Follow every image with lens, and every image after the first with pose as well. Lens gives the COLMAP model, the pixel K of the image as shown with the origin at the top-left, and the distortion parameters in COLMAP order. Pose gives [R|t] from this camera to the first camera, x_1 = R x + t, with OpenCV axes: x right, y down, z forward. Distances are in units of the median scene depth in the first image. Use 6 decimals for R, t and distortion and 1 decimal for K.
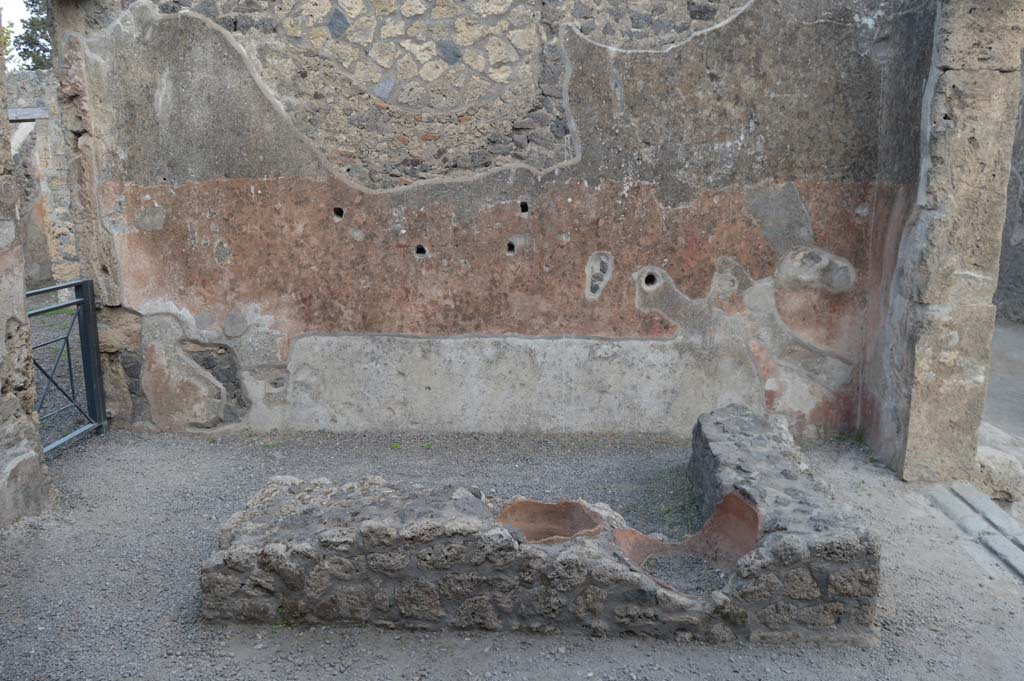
lens RADIAL K [[812.0, 0, 512.8], [0, 812.0, 338.9], [0, 0, 1]] dist [-0.094654, 0.038108]
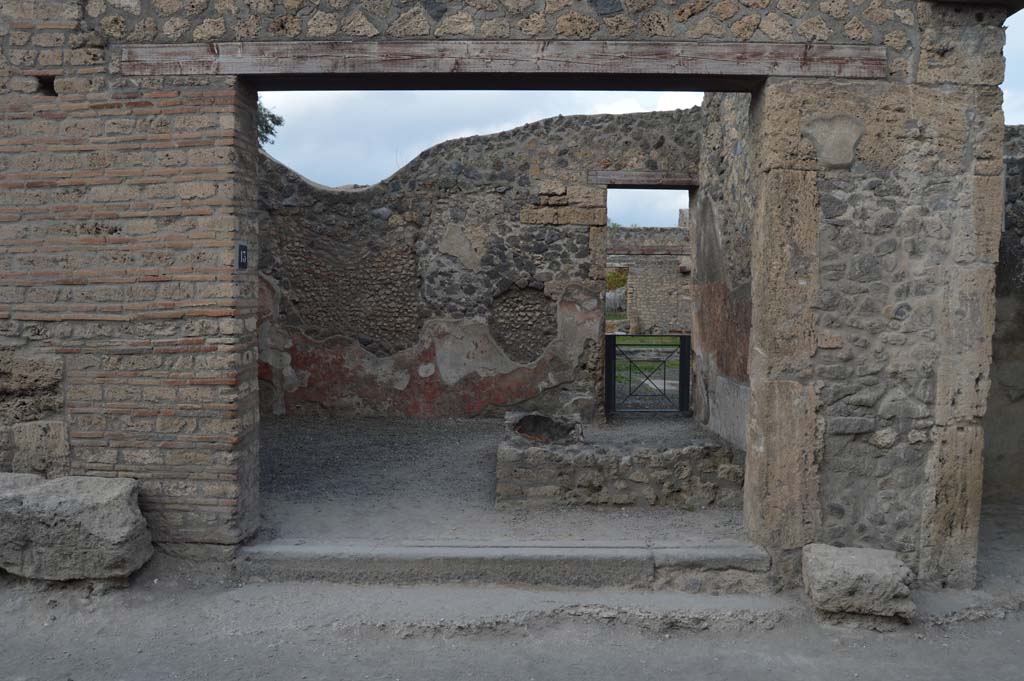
lens RADIAL K [[812.0, 0, 511.9], [0, 812.0, 341.0], [0, 0, 1]] dist [-0.094654, 0.038108]
pose [[0.039275, 0.052351, -0.997856, 1.421684], [-0.195678, 0.979694, 0.043696, -0.063935], [0.979881, 0.193543, 0.048721, 0.500262]]
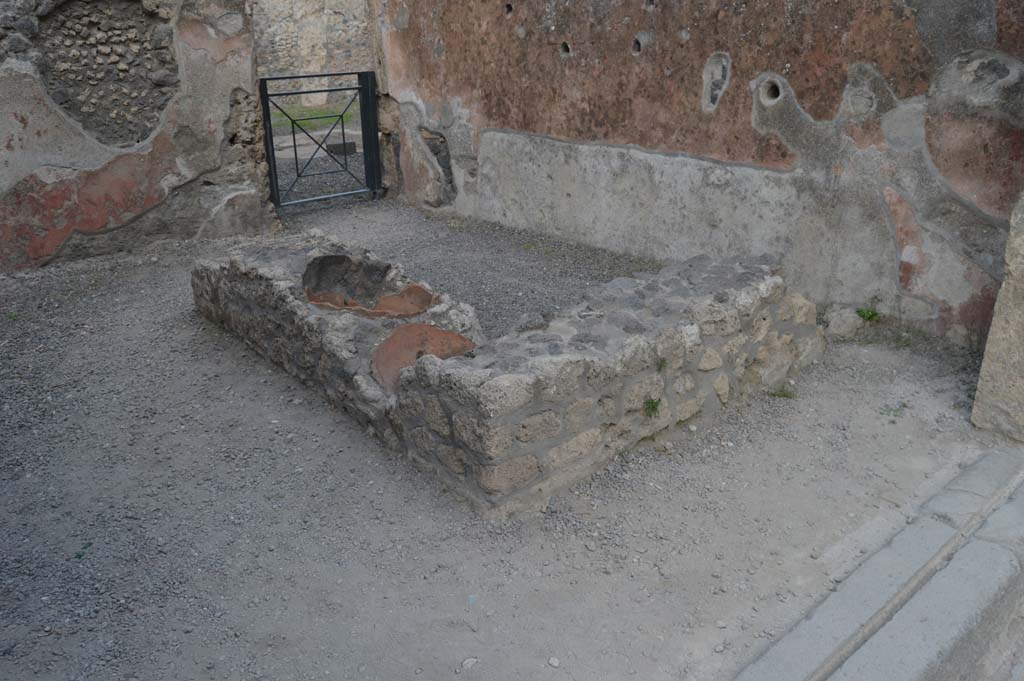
lens RADIAL K [[812.0, 0, 511.5], [0, 812.0, 342.4], [0, 0, 1]] dist [-0.094654, 0.038108]
pose [[0.690365, 0.255145, -0.676977, 0.573943], [-0.122572, 0.963469, 0.238125, 0.008089], [0.713002, -0.081415, 0.696419, 0.261930]]
